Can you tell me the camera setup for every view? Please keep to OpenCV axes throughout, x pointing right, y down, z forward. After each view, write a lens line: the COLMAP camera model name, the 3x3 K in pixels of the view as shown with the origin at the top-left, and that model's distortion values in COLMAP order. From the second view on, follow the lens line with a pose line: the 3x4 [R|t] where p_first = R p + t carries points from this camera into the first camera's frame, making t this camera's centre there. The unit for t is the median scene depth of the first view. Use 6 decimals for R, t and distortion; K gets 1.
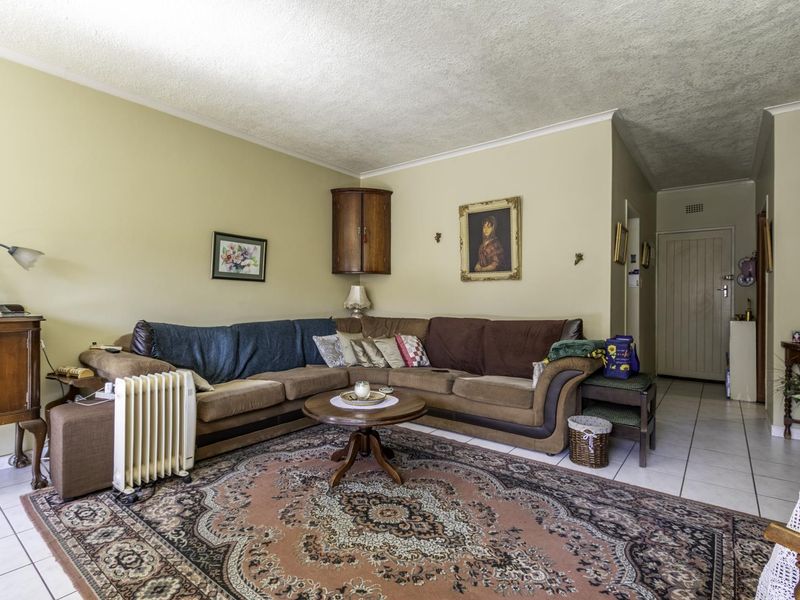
lens RADIAL K [[407.4, 0, 398.0], [0, 407.4, 300.7], [0, 0, 1]] dist [0.002498, -0.001818]
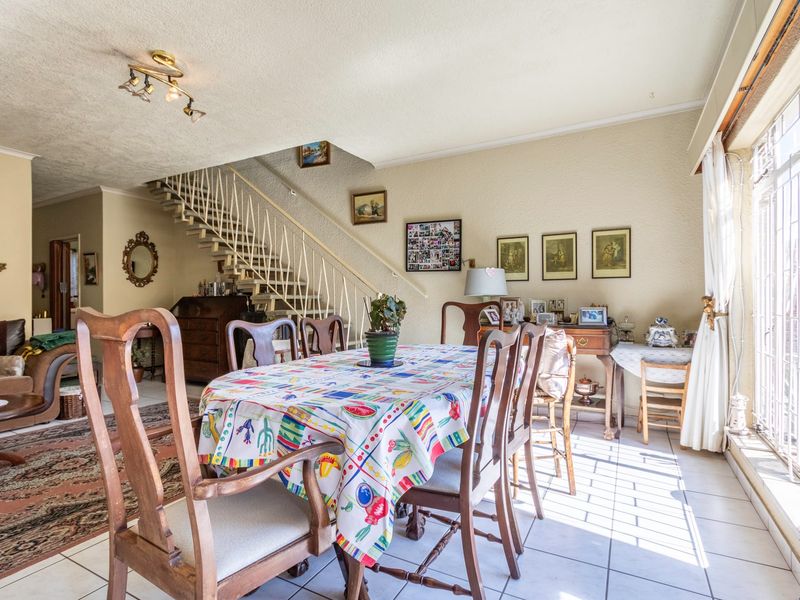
lens RADIAL K [[429.5, 0, 396.4], [0, 429.5, 302.4], [0, 0, 1]] dist [-0.002735, -0.001591]
pose [[-0.164889, -0.007932, 0.986280, -0.939455], [0.010735, 0.999894, 0.009836, -0.005057], [-0.986254, 0.012210, -0.164787, 0.103665]]
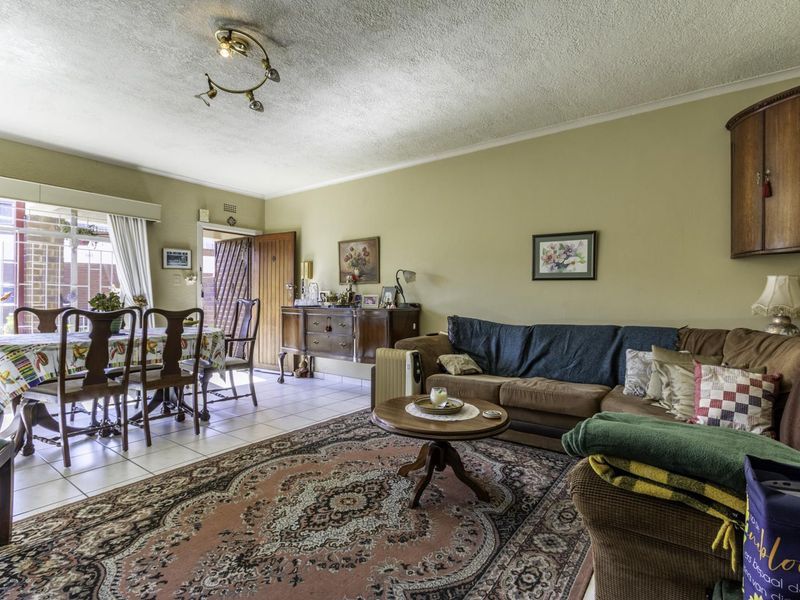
lens RADIAL K [[407.4, 0, 398.0], [0, 407.4, 300.7], [0, 0, 1]] dist [0.002498, -0.001818]
pose [[0.035305, -0.004023, -0.999368, 0.611001], [-0.008809, 0.999952, -0.004337, 0.006279], [0.999338, 0.008956, 0.035268, 0.647008]]
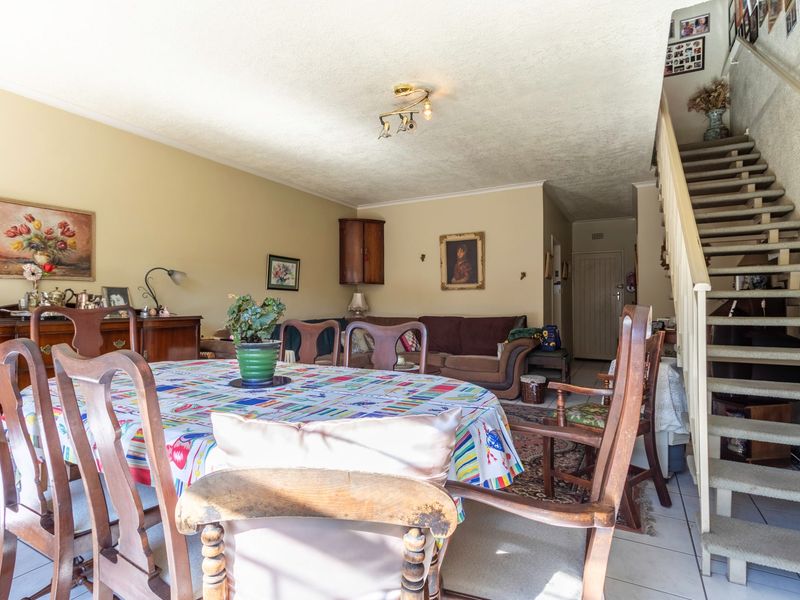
lens RADIAL K [[416.9, 0, 392.7], [0, 416.9, 299.9], [0, 0, 1]] dist [-0.000903, -0.000075]
pose [[0.989179, -0.005422, 0.146614, -0.259551], [0.007069, 0.999918, -0.010717, -0.000487], [-0.146544, 0.011637, 0.989136, -0.452012]]
